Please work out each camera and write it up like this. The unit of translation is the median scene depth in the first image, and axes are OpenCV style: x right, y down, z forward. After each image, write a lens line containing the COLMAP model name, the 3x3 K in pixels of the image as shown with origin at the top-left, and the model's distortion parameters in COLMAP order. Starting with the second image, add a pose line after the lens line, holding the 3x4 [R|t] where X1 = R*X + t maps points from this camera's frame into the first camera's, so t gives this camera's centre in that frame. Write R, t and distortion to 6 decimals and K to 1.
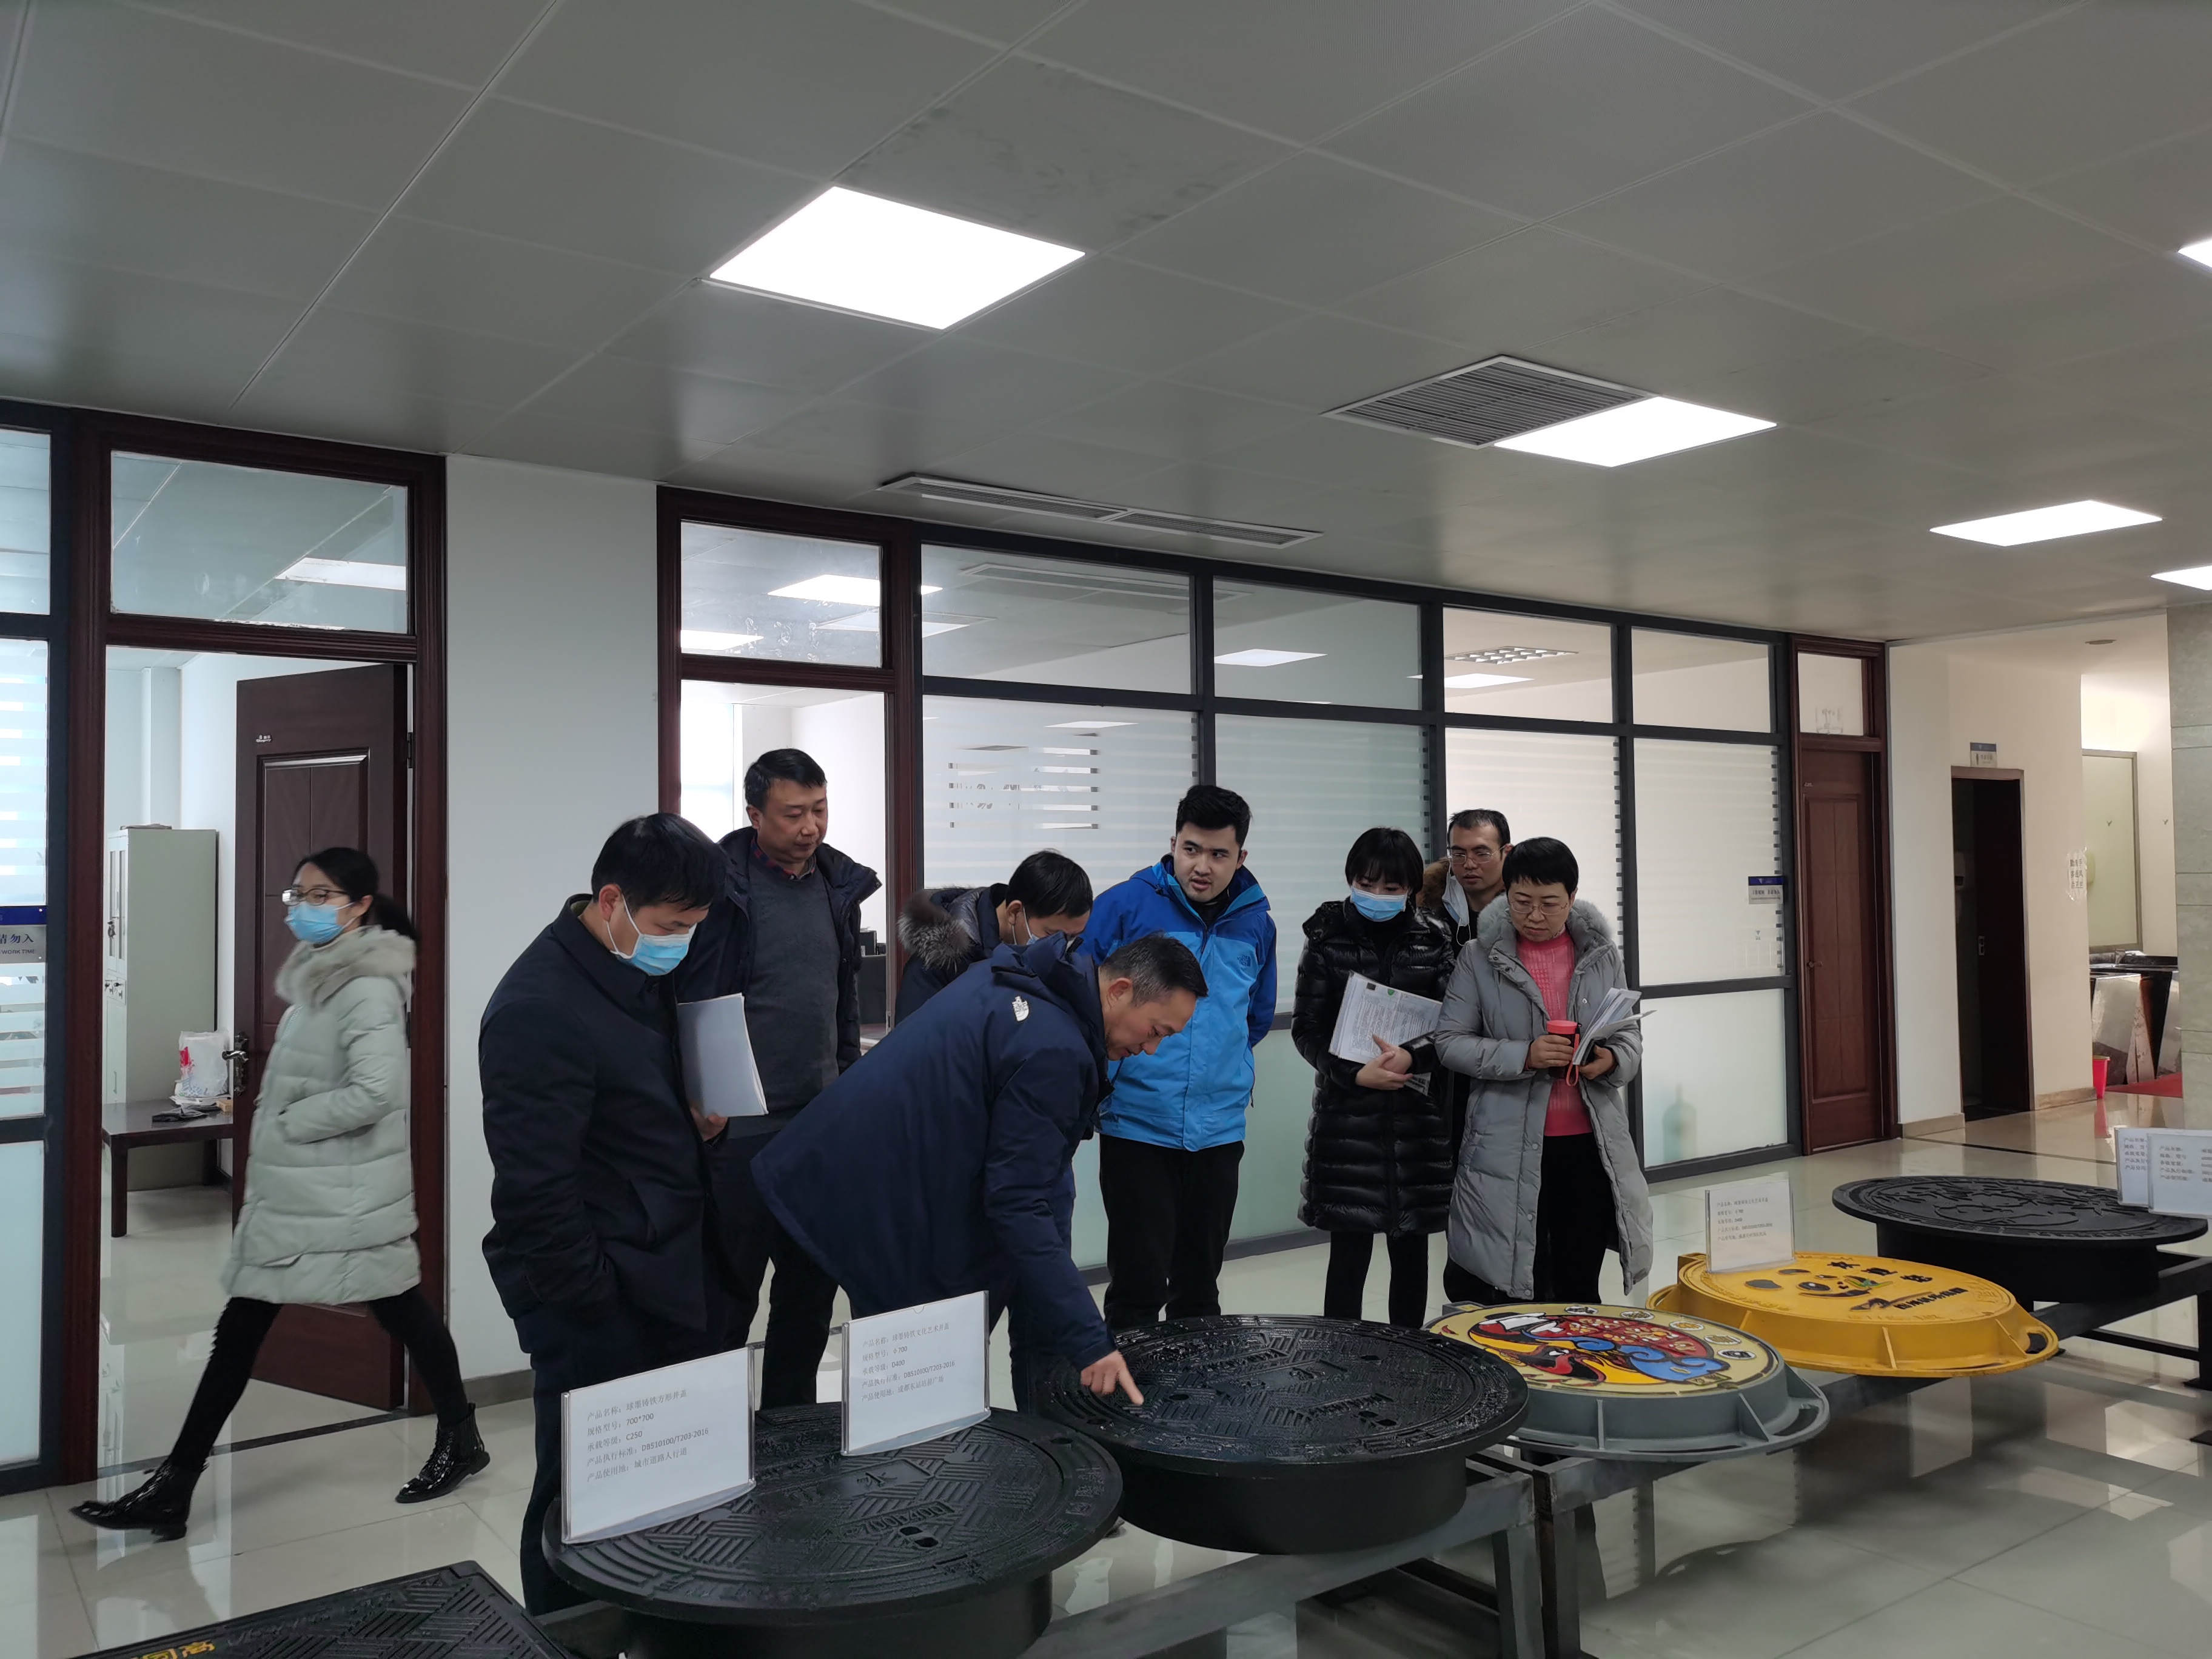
lens RADIAL K [[1657.6, 0, 1094.9], [0, 1657.6, 824.7], [0, 0, 1]] dist [0.003778, -0.018708]
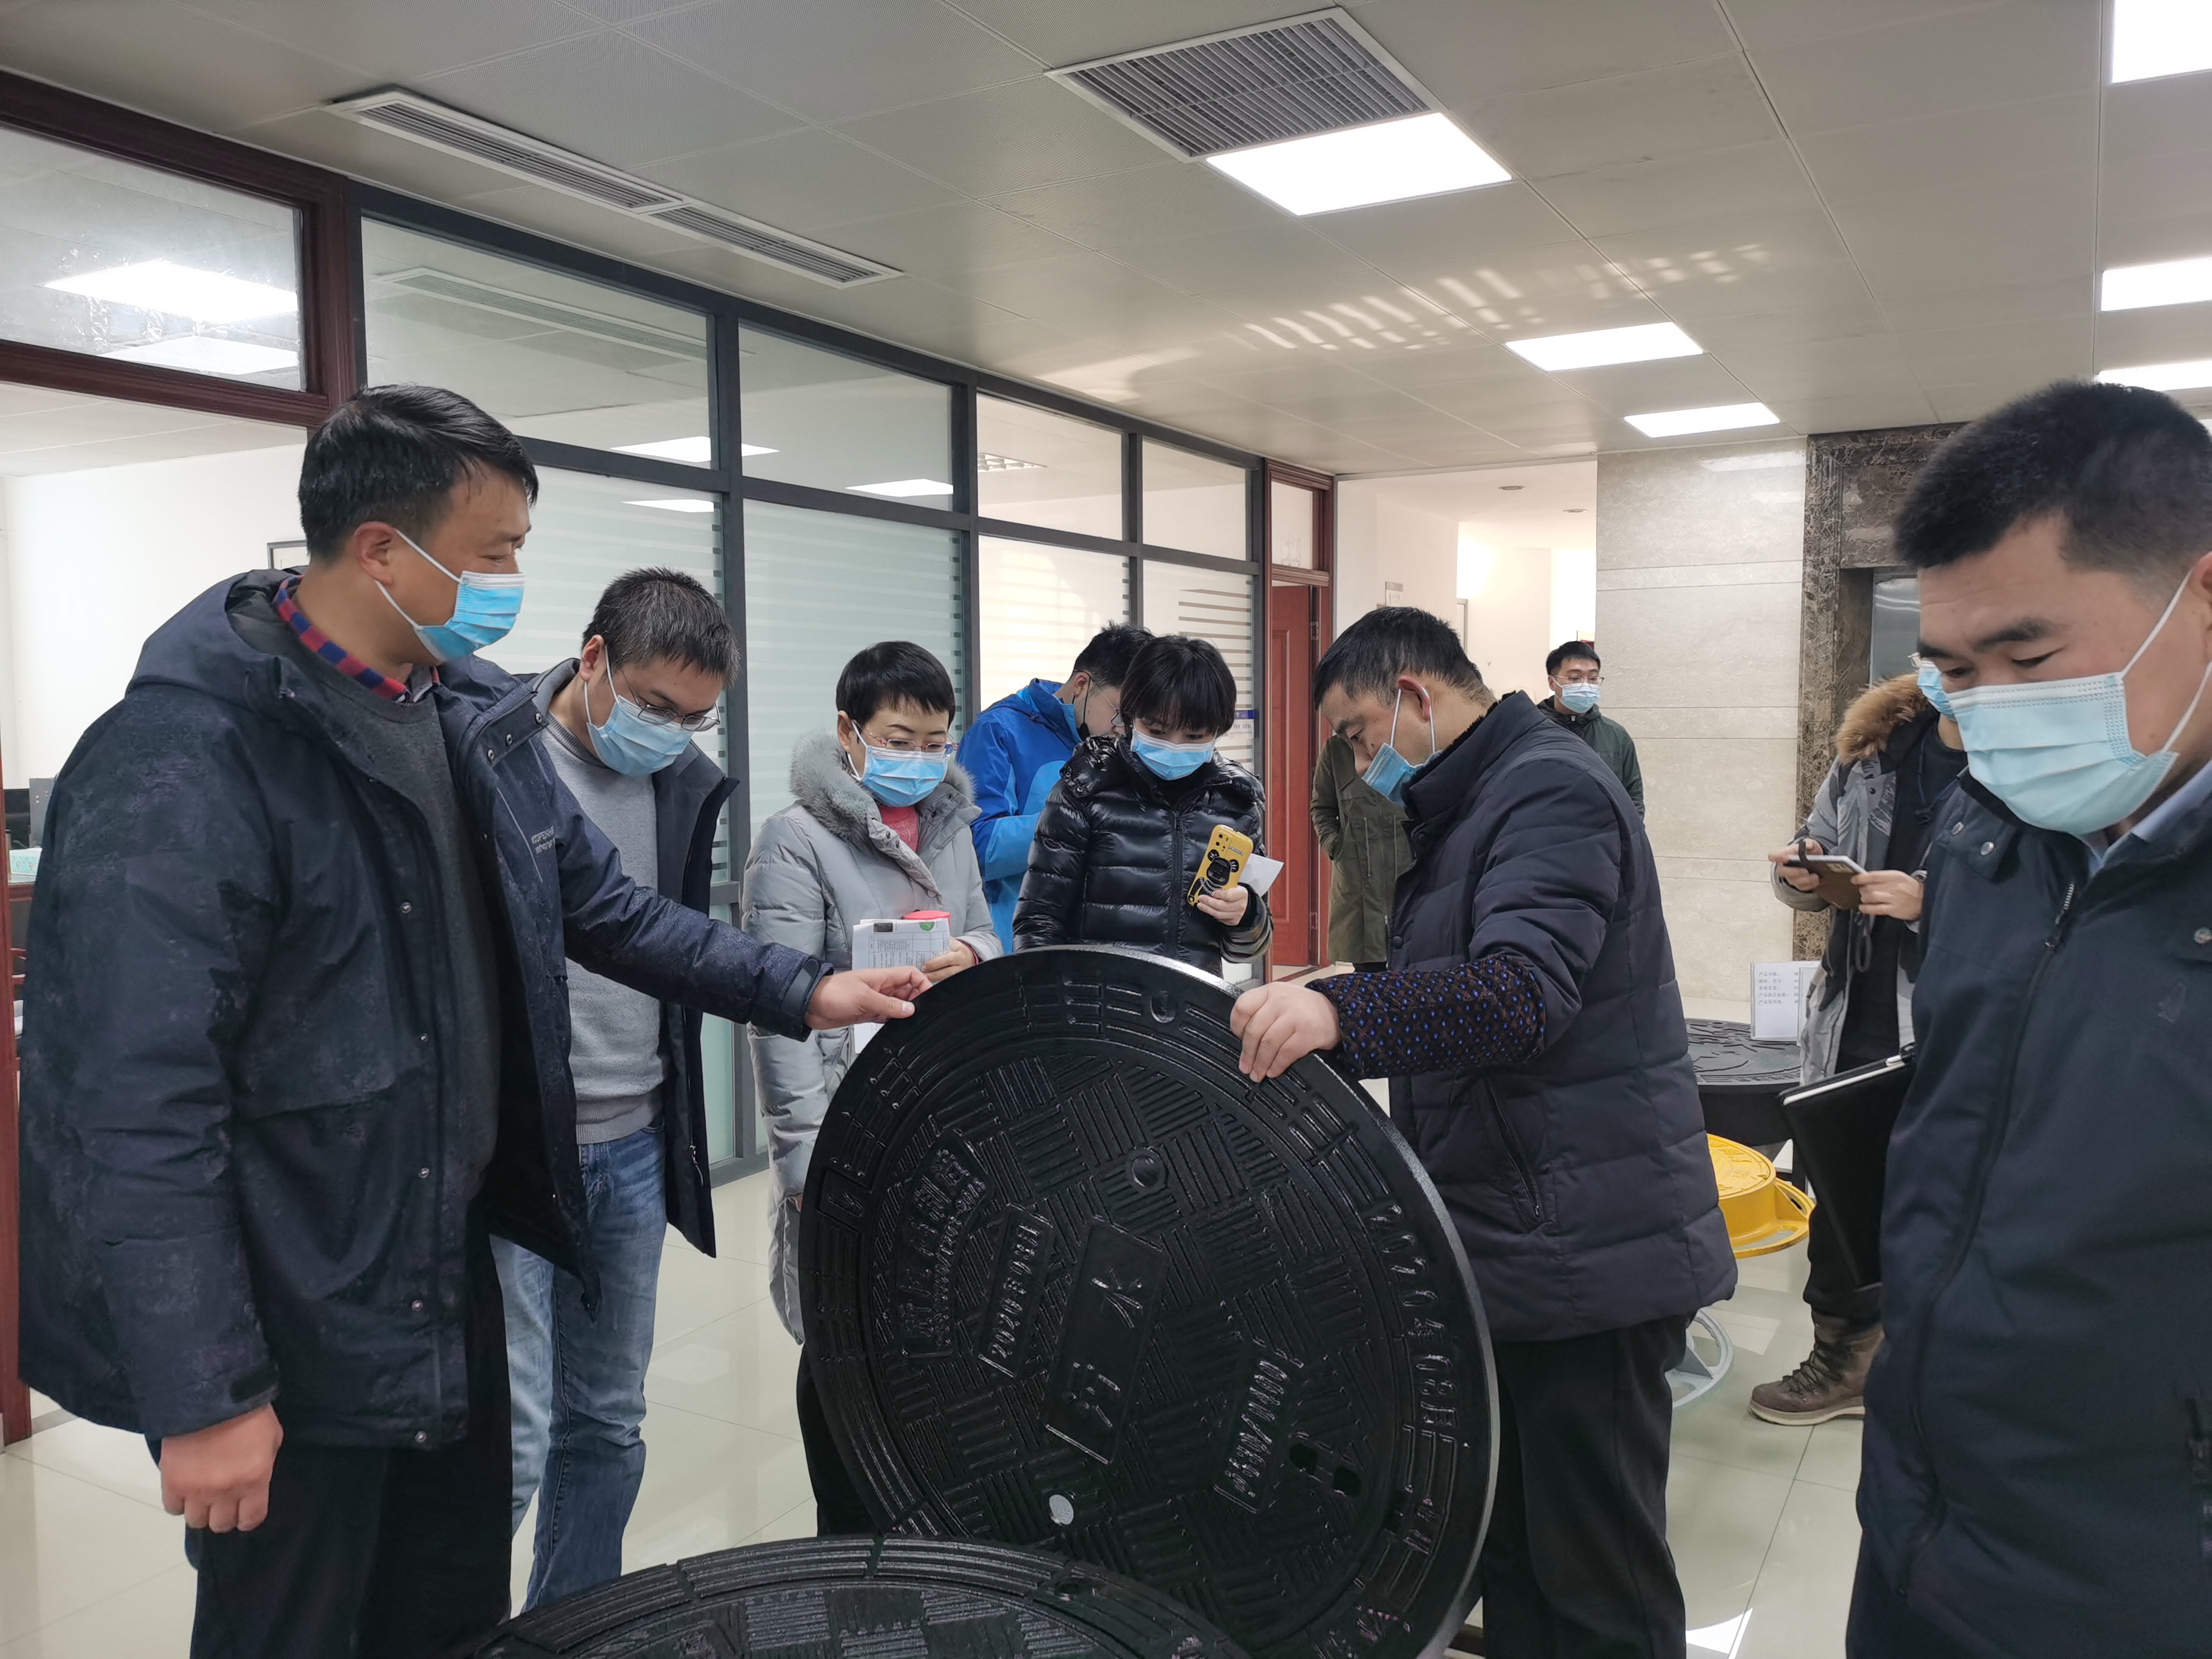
lens RADIAL K [[1657.6, 0, 1121.0], [0, 1657.6, 835.0], [0, 0, 1]] dist [0.003778, -0.018708]
pose [[0.907472, -0.028540, 0.419141, -0.087734], [-0.015612, 0.994710, 0.101531, 0.007989], [-0.419822, -0.098680, 0.902226, 0.173684]]
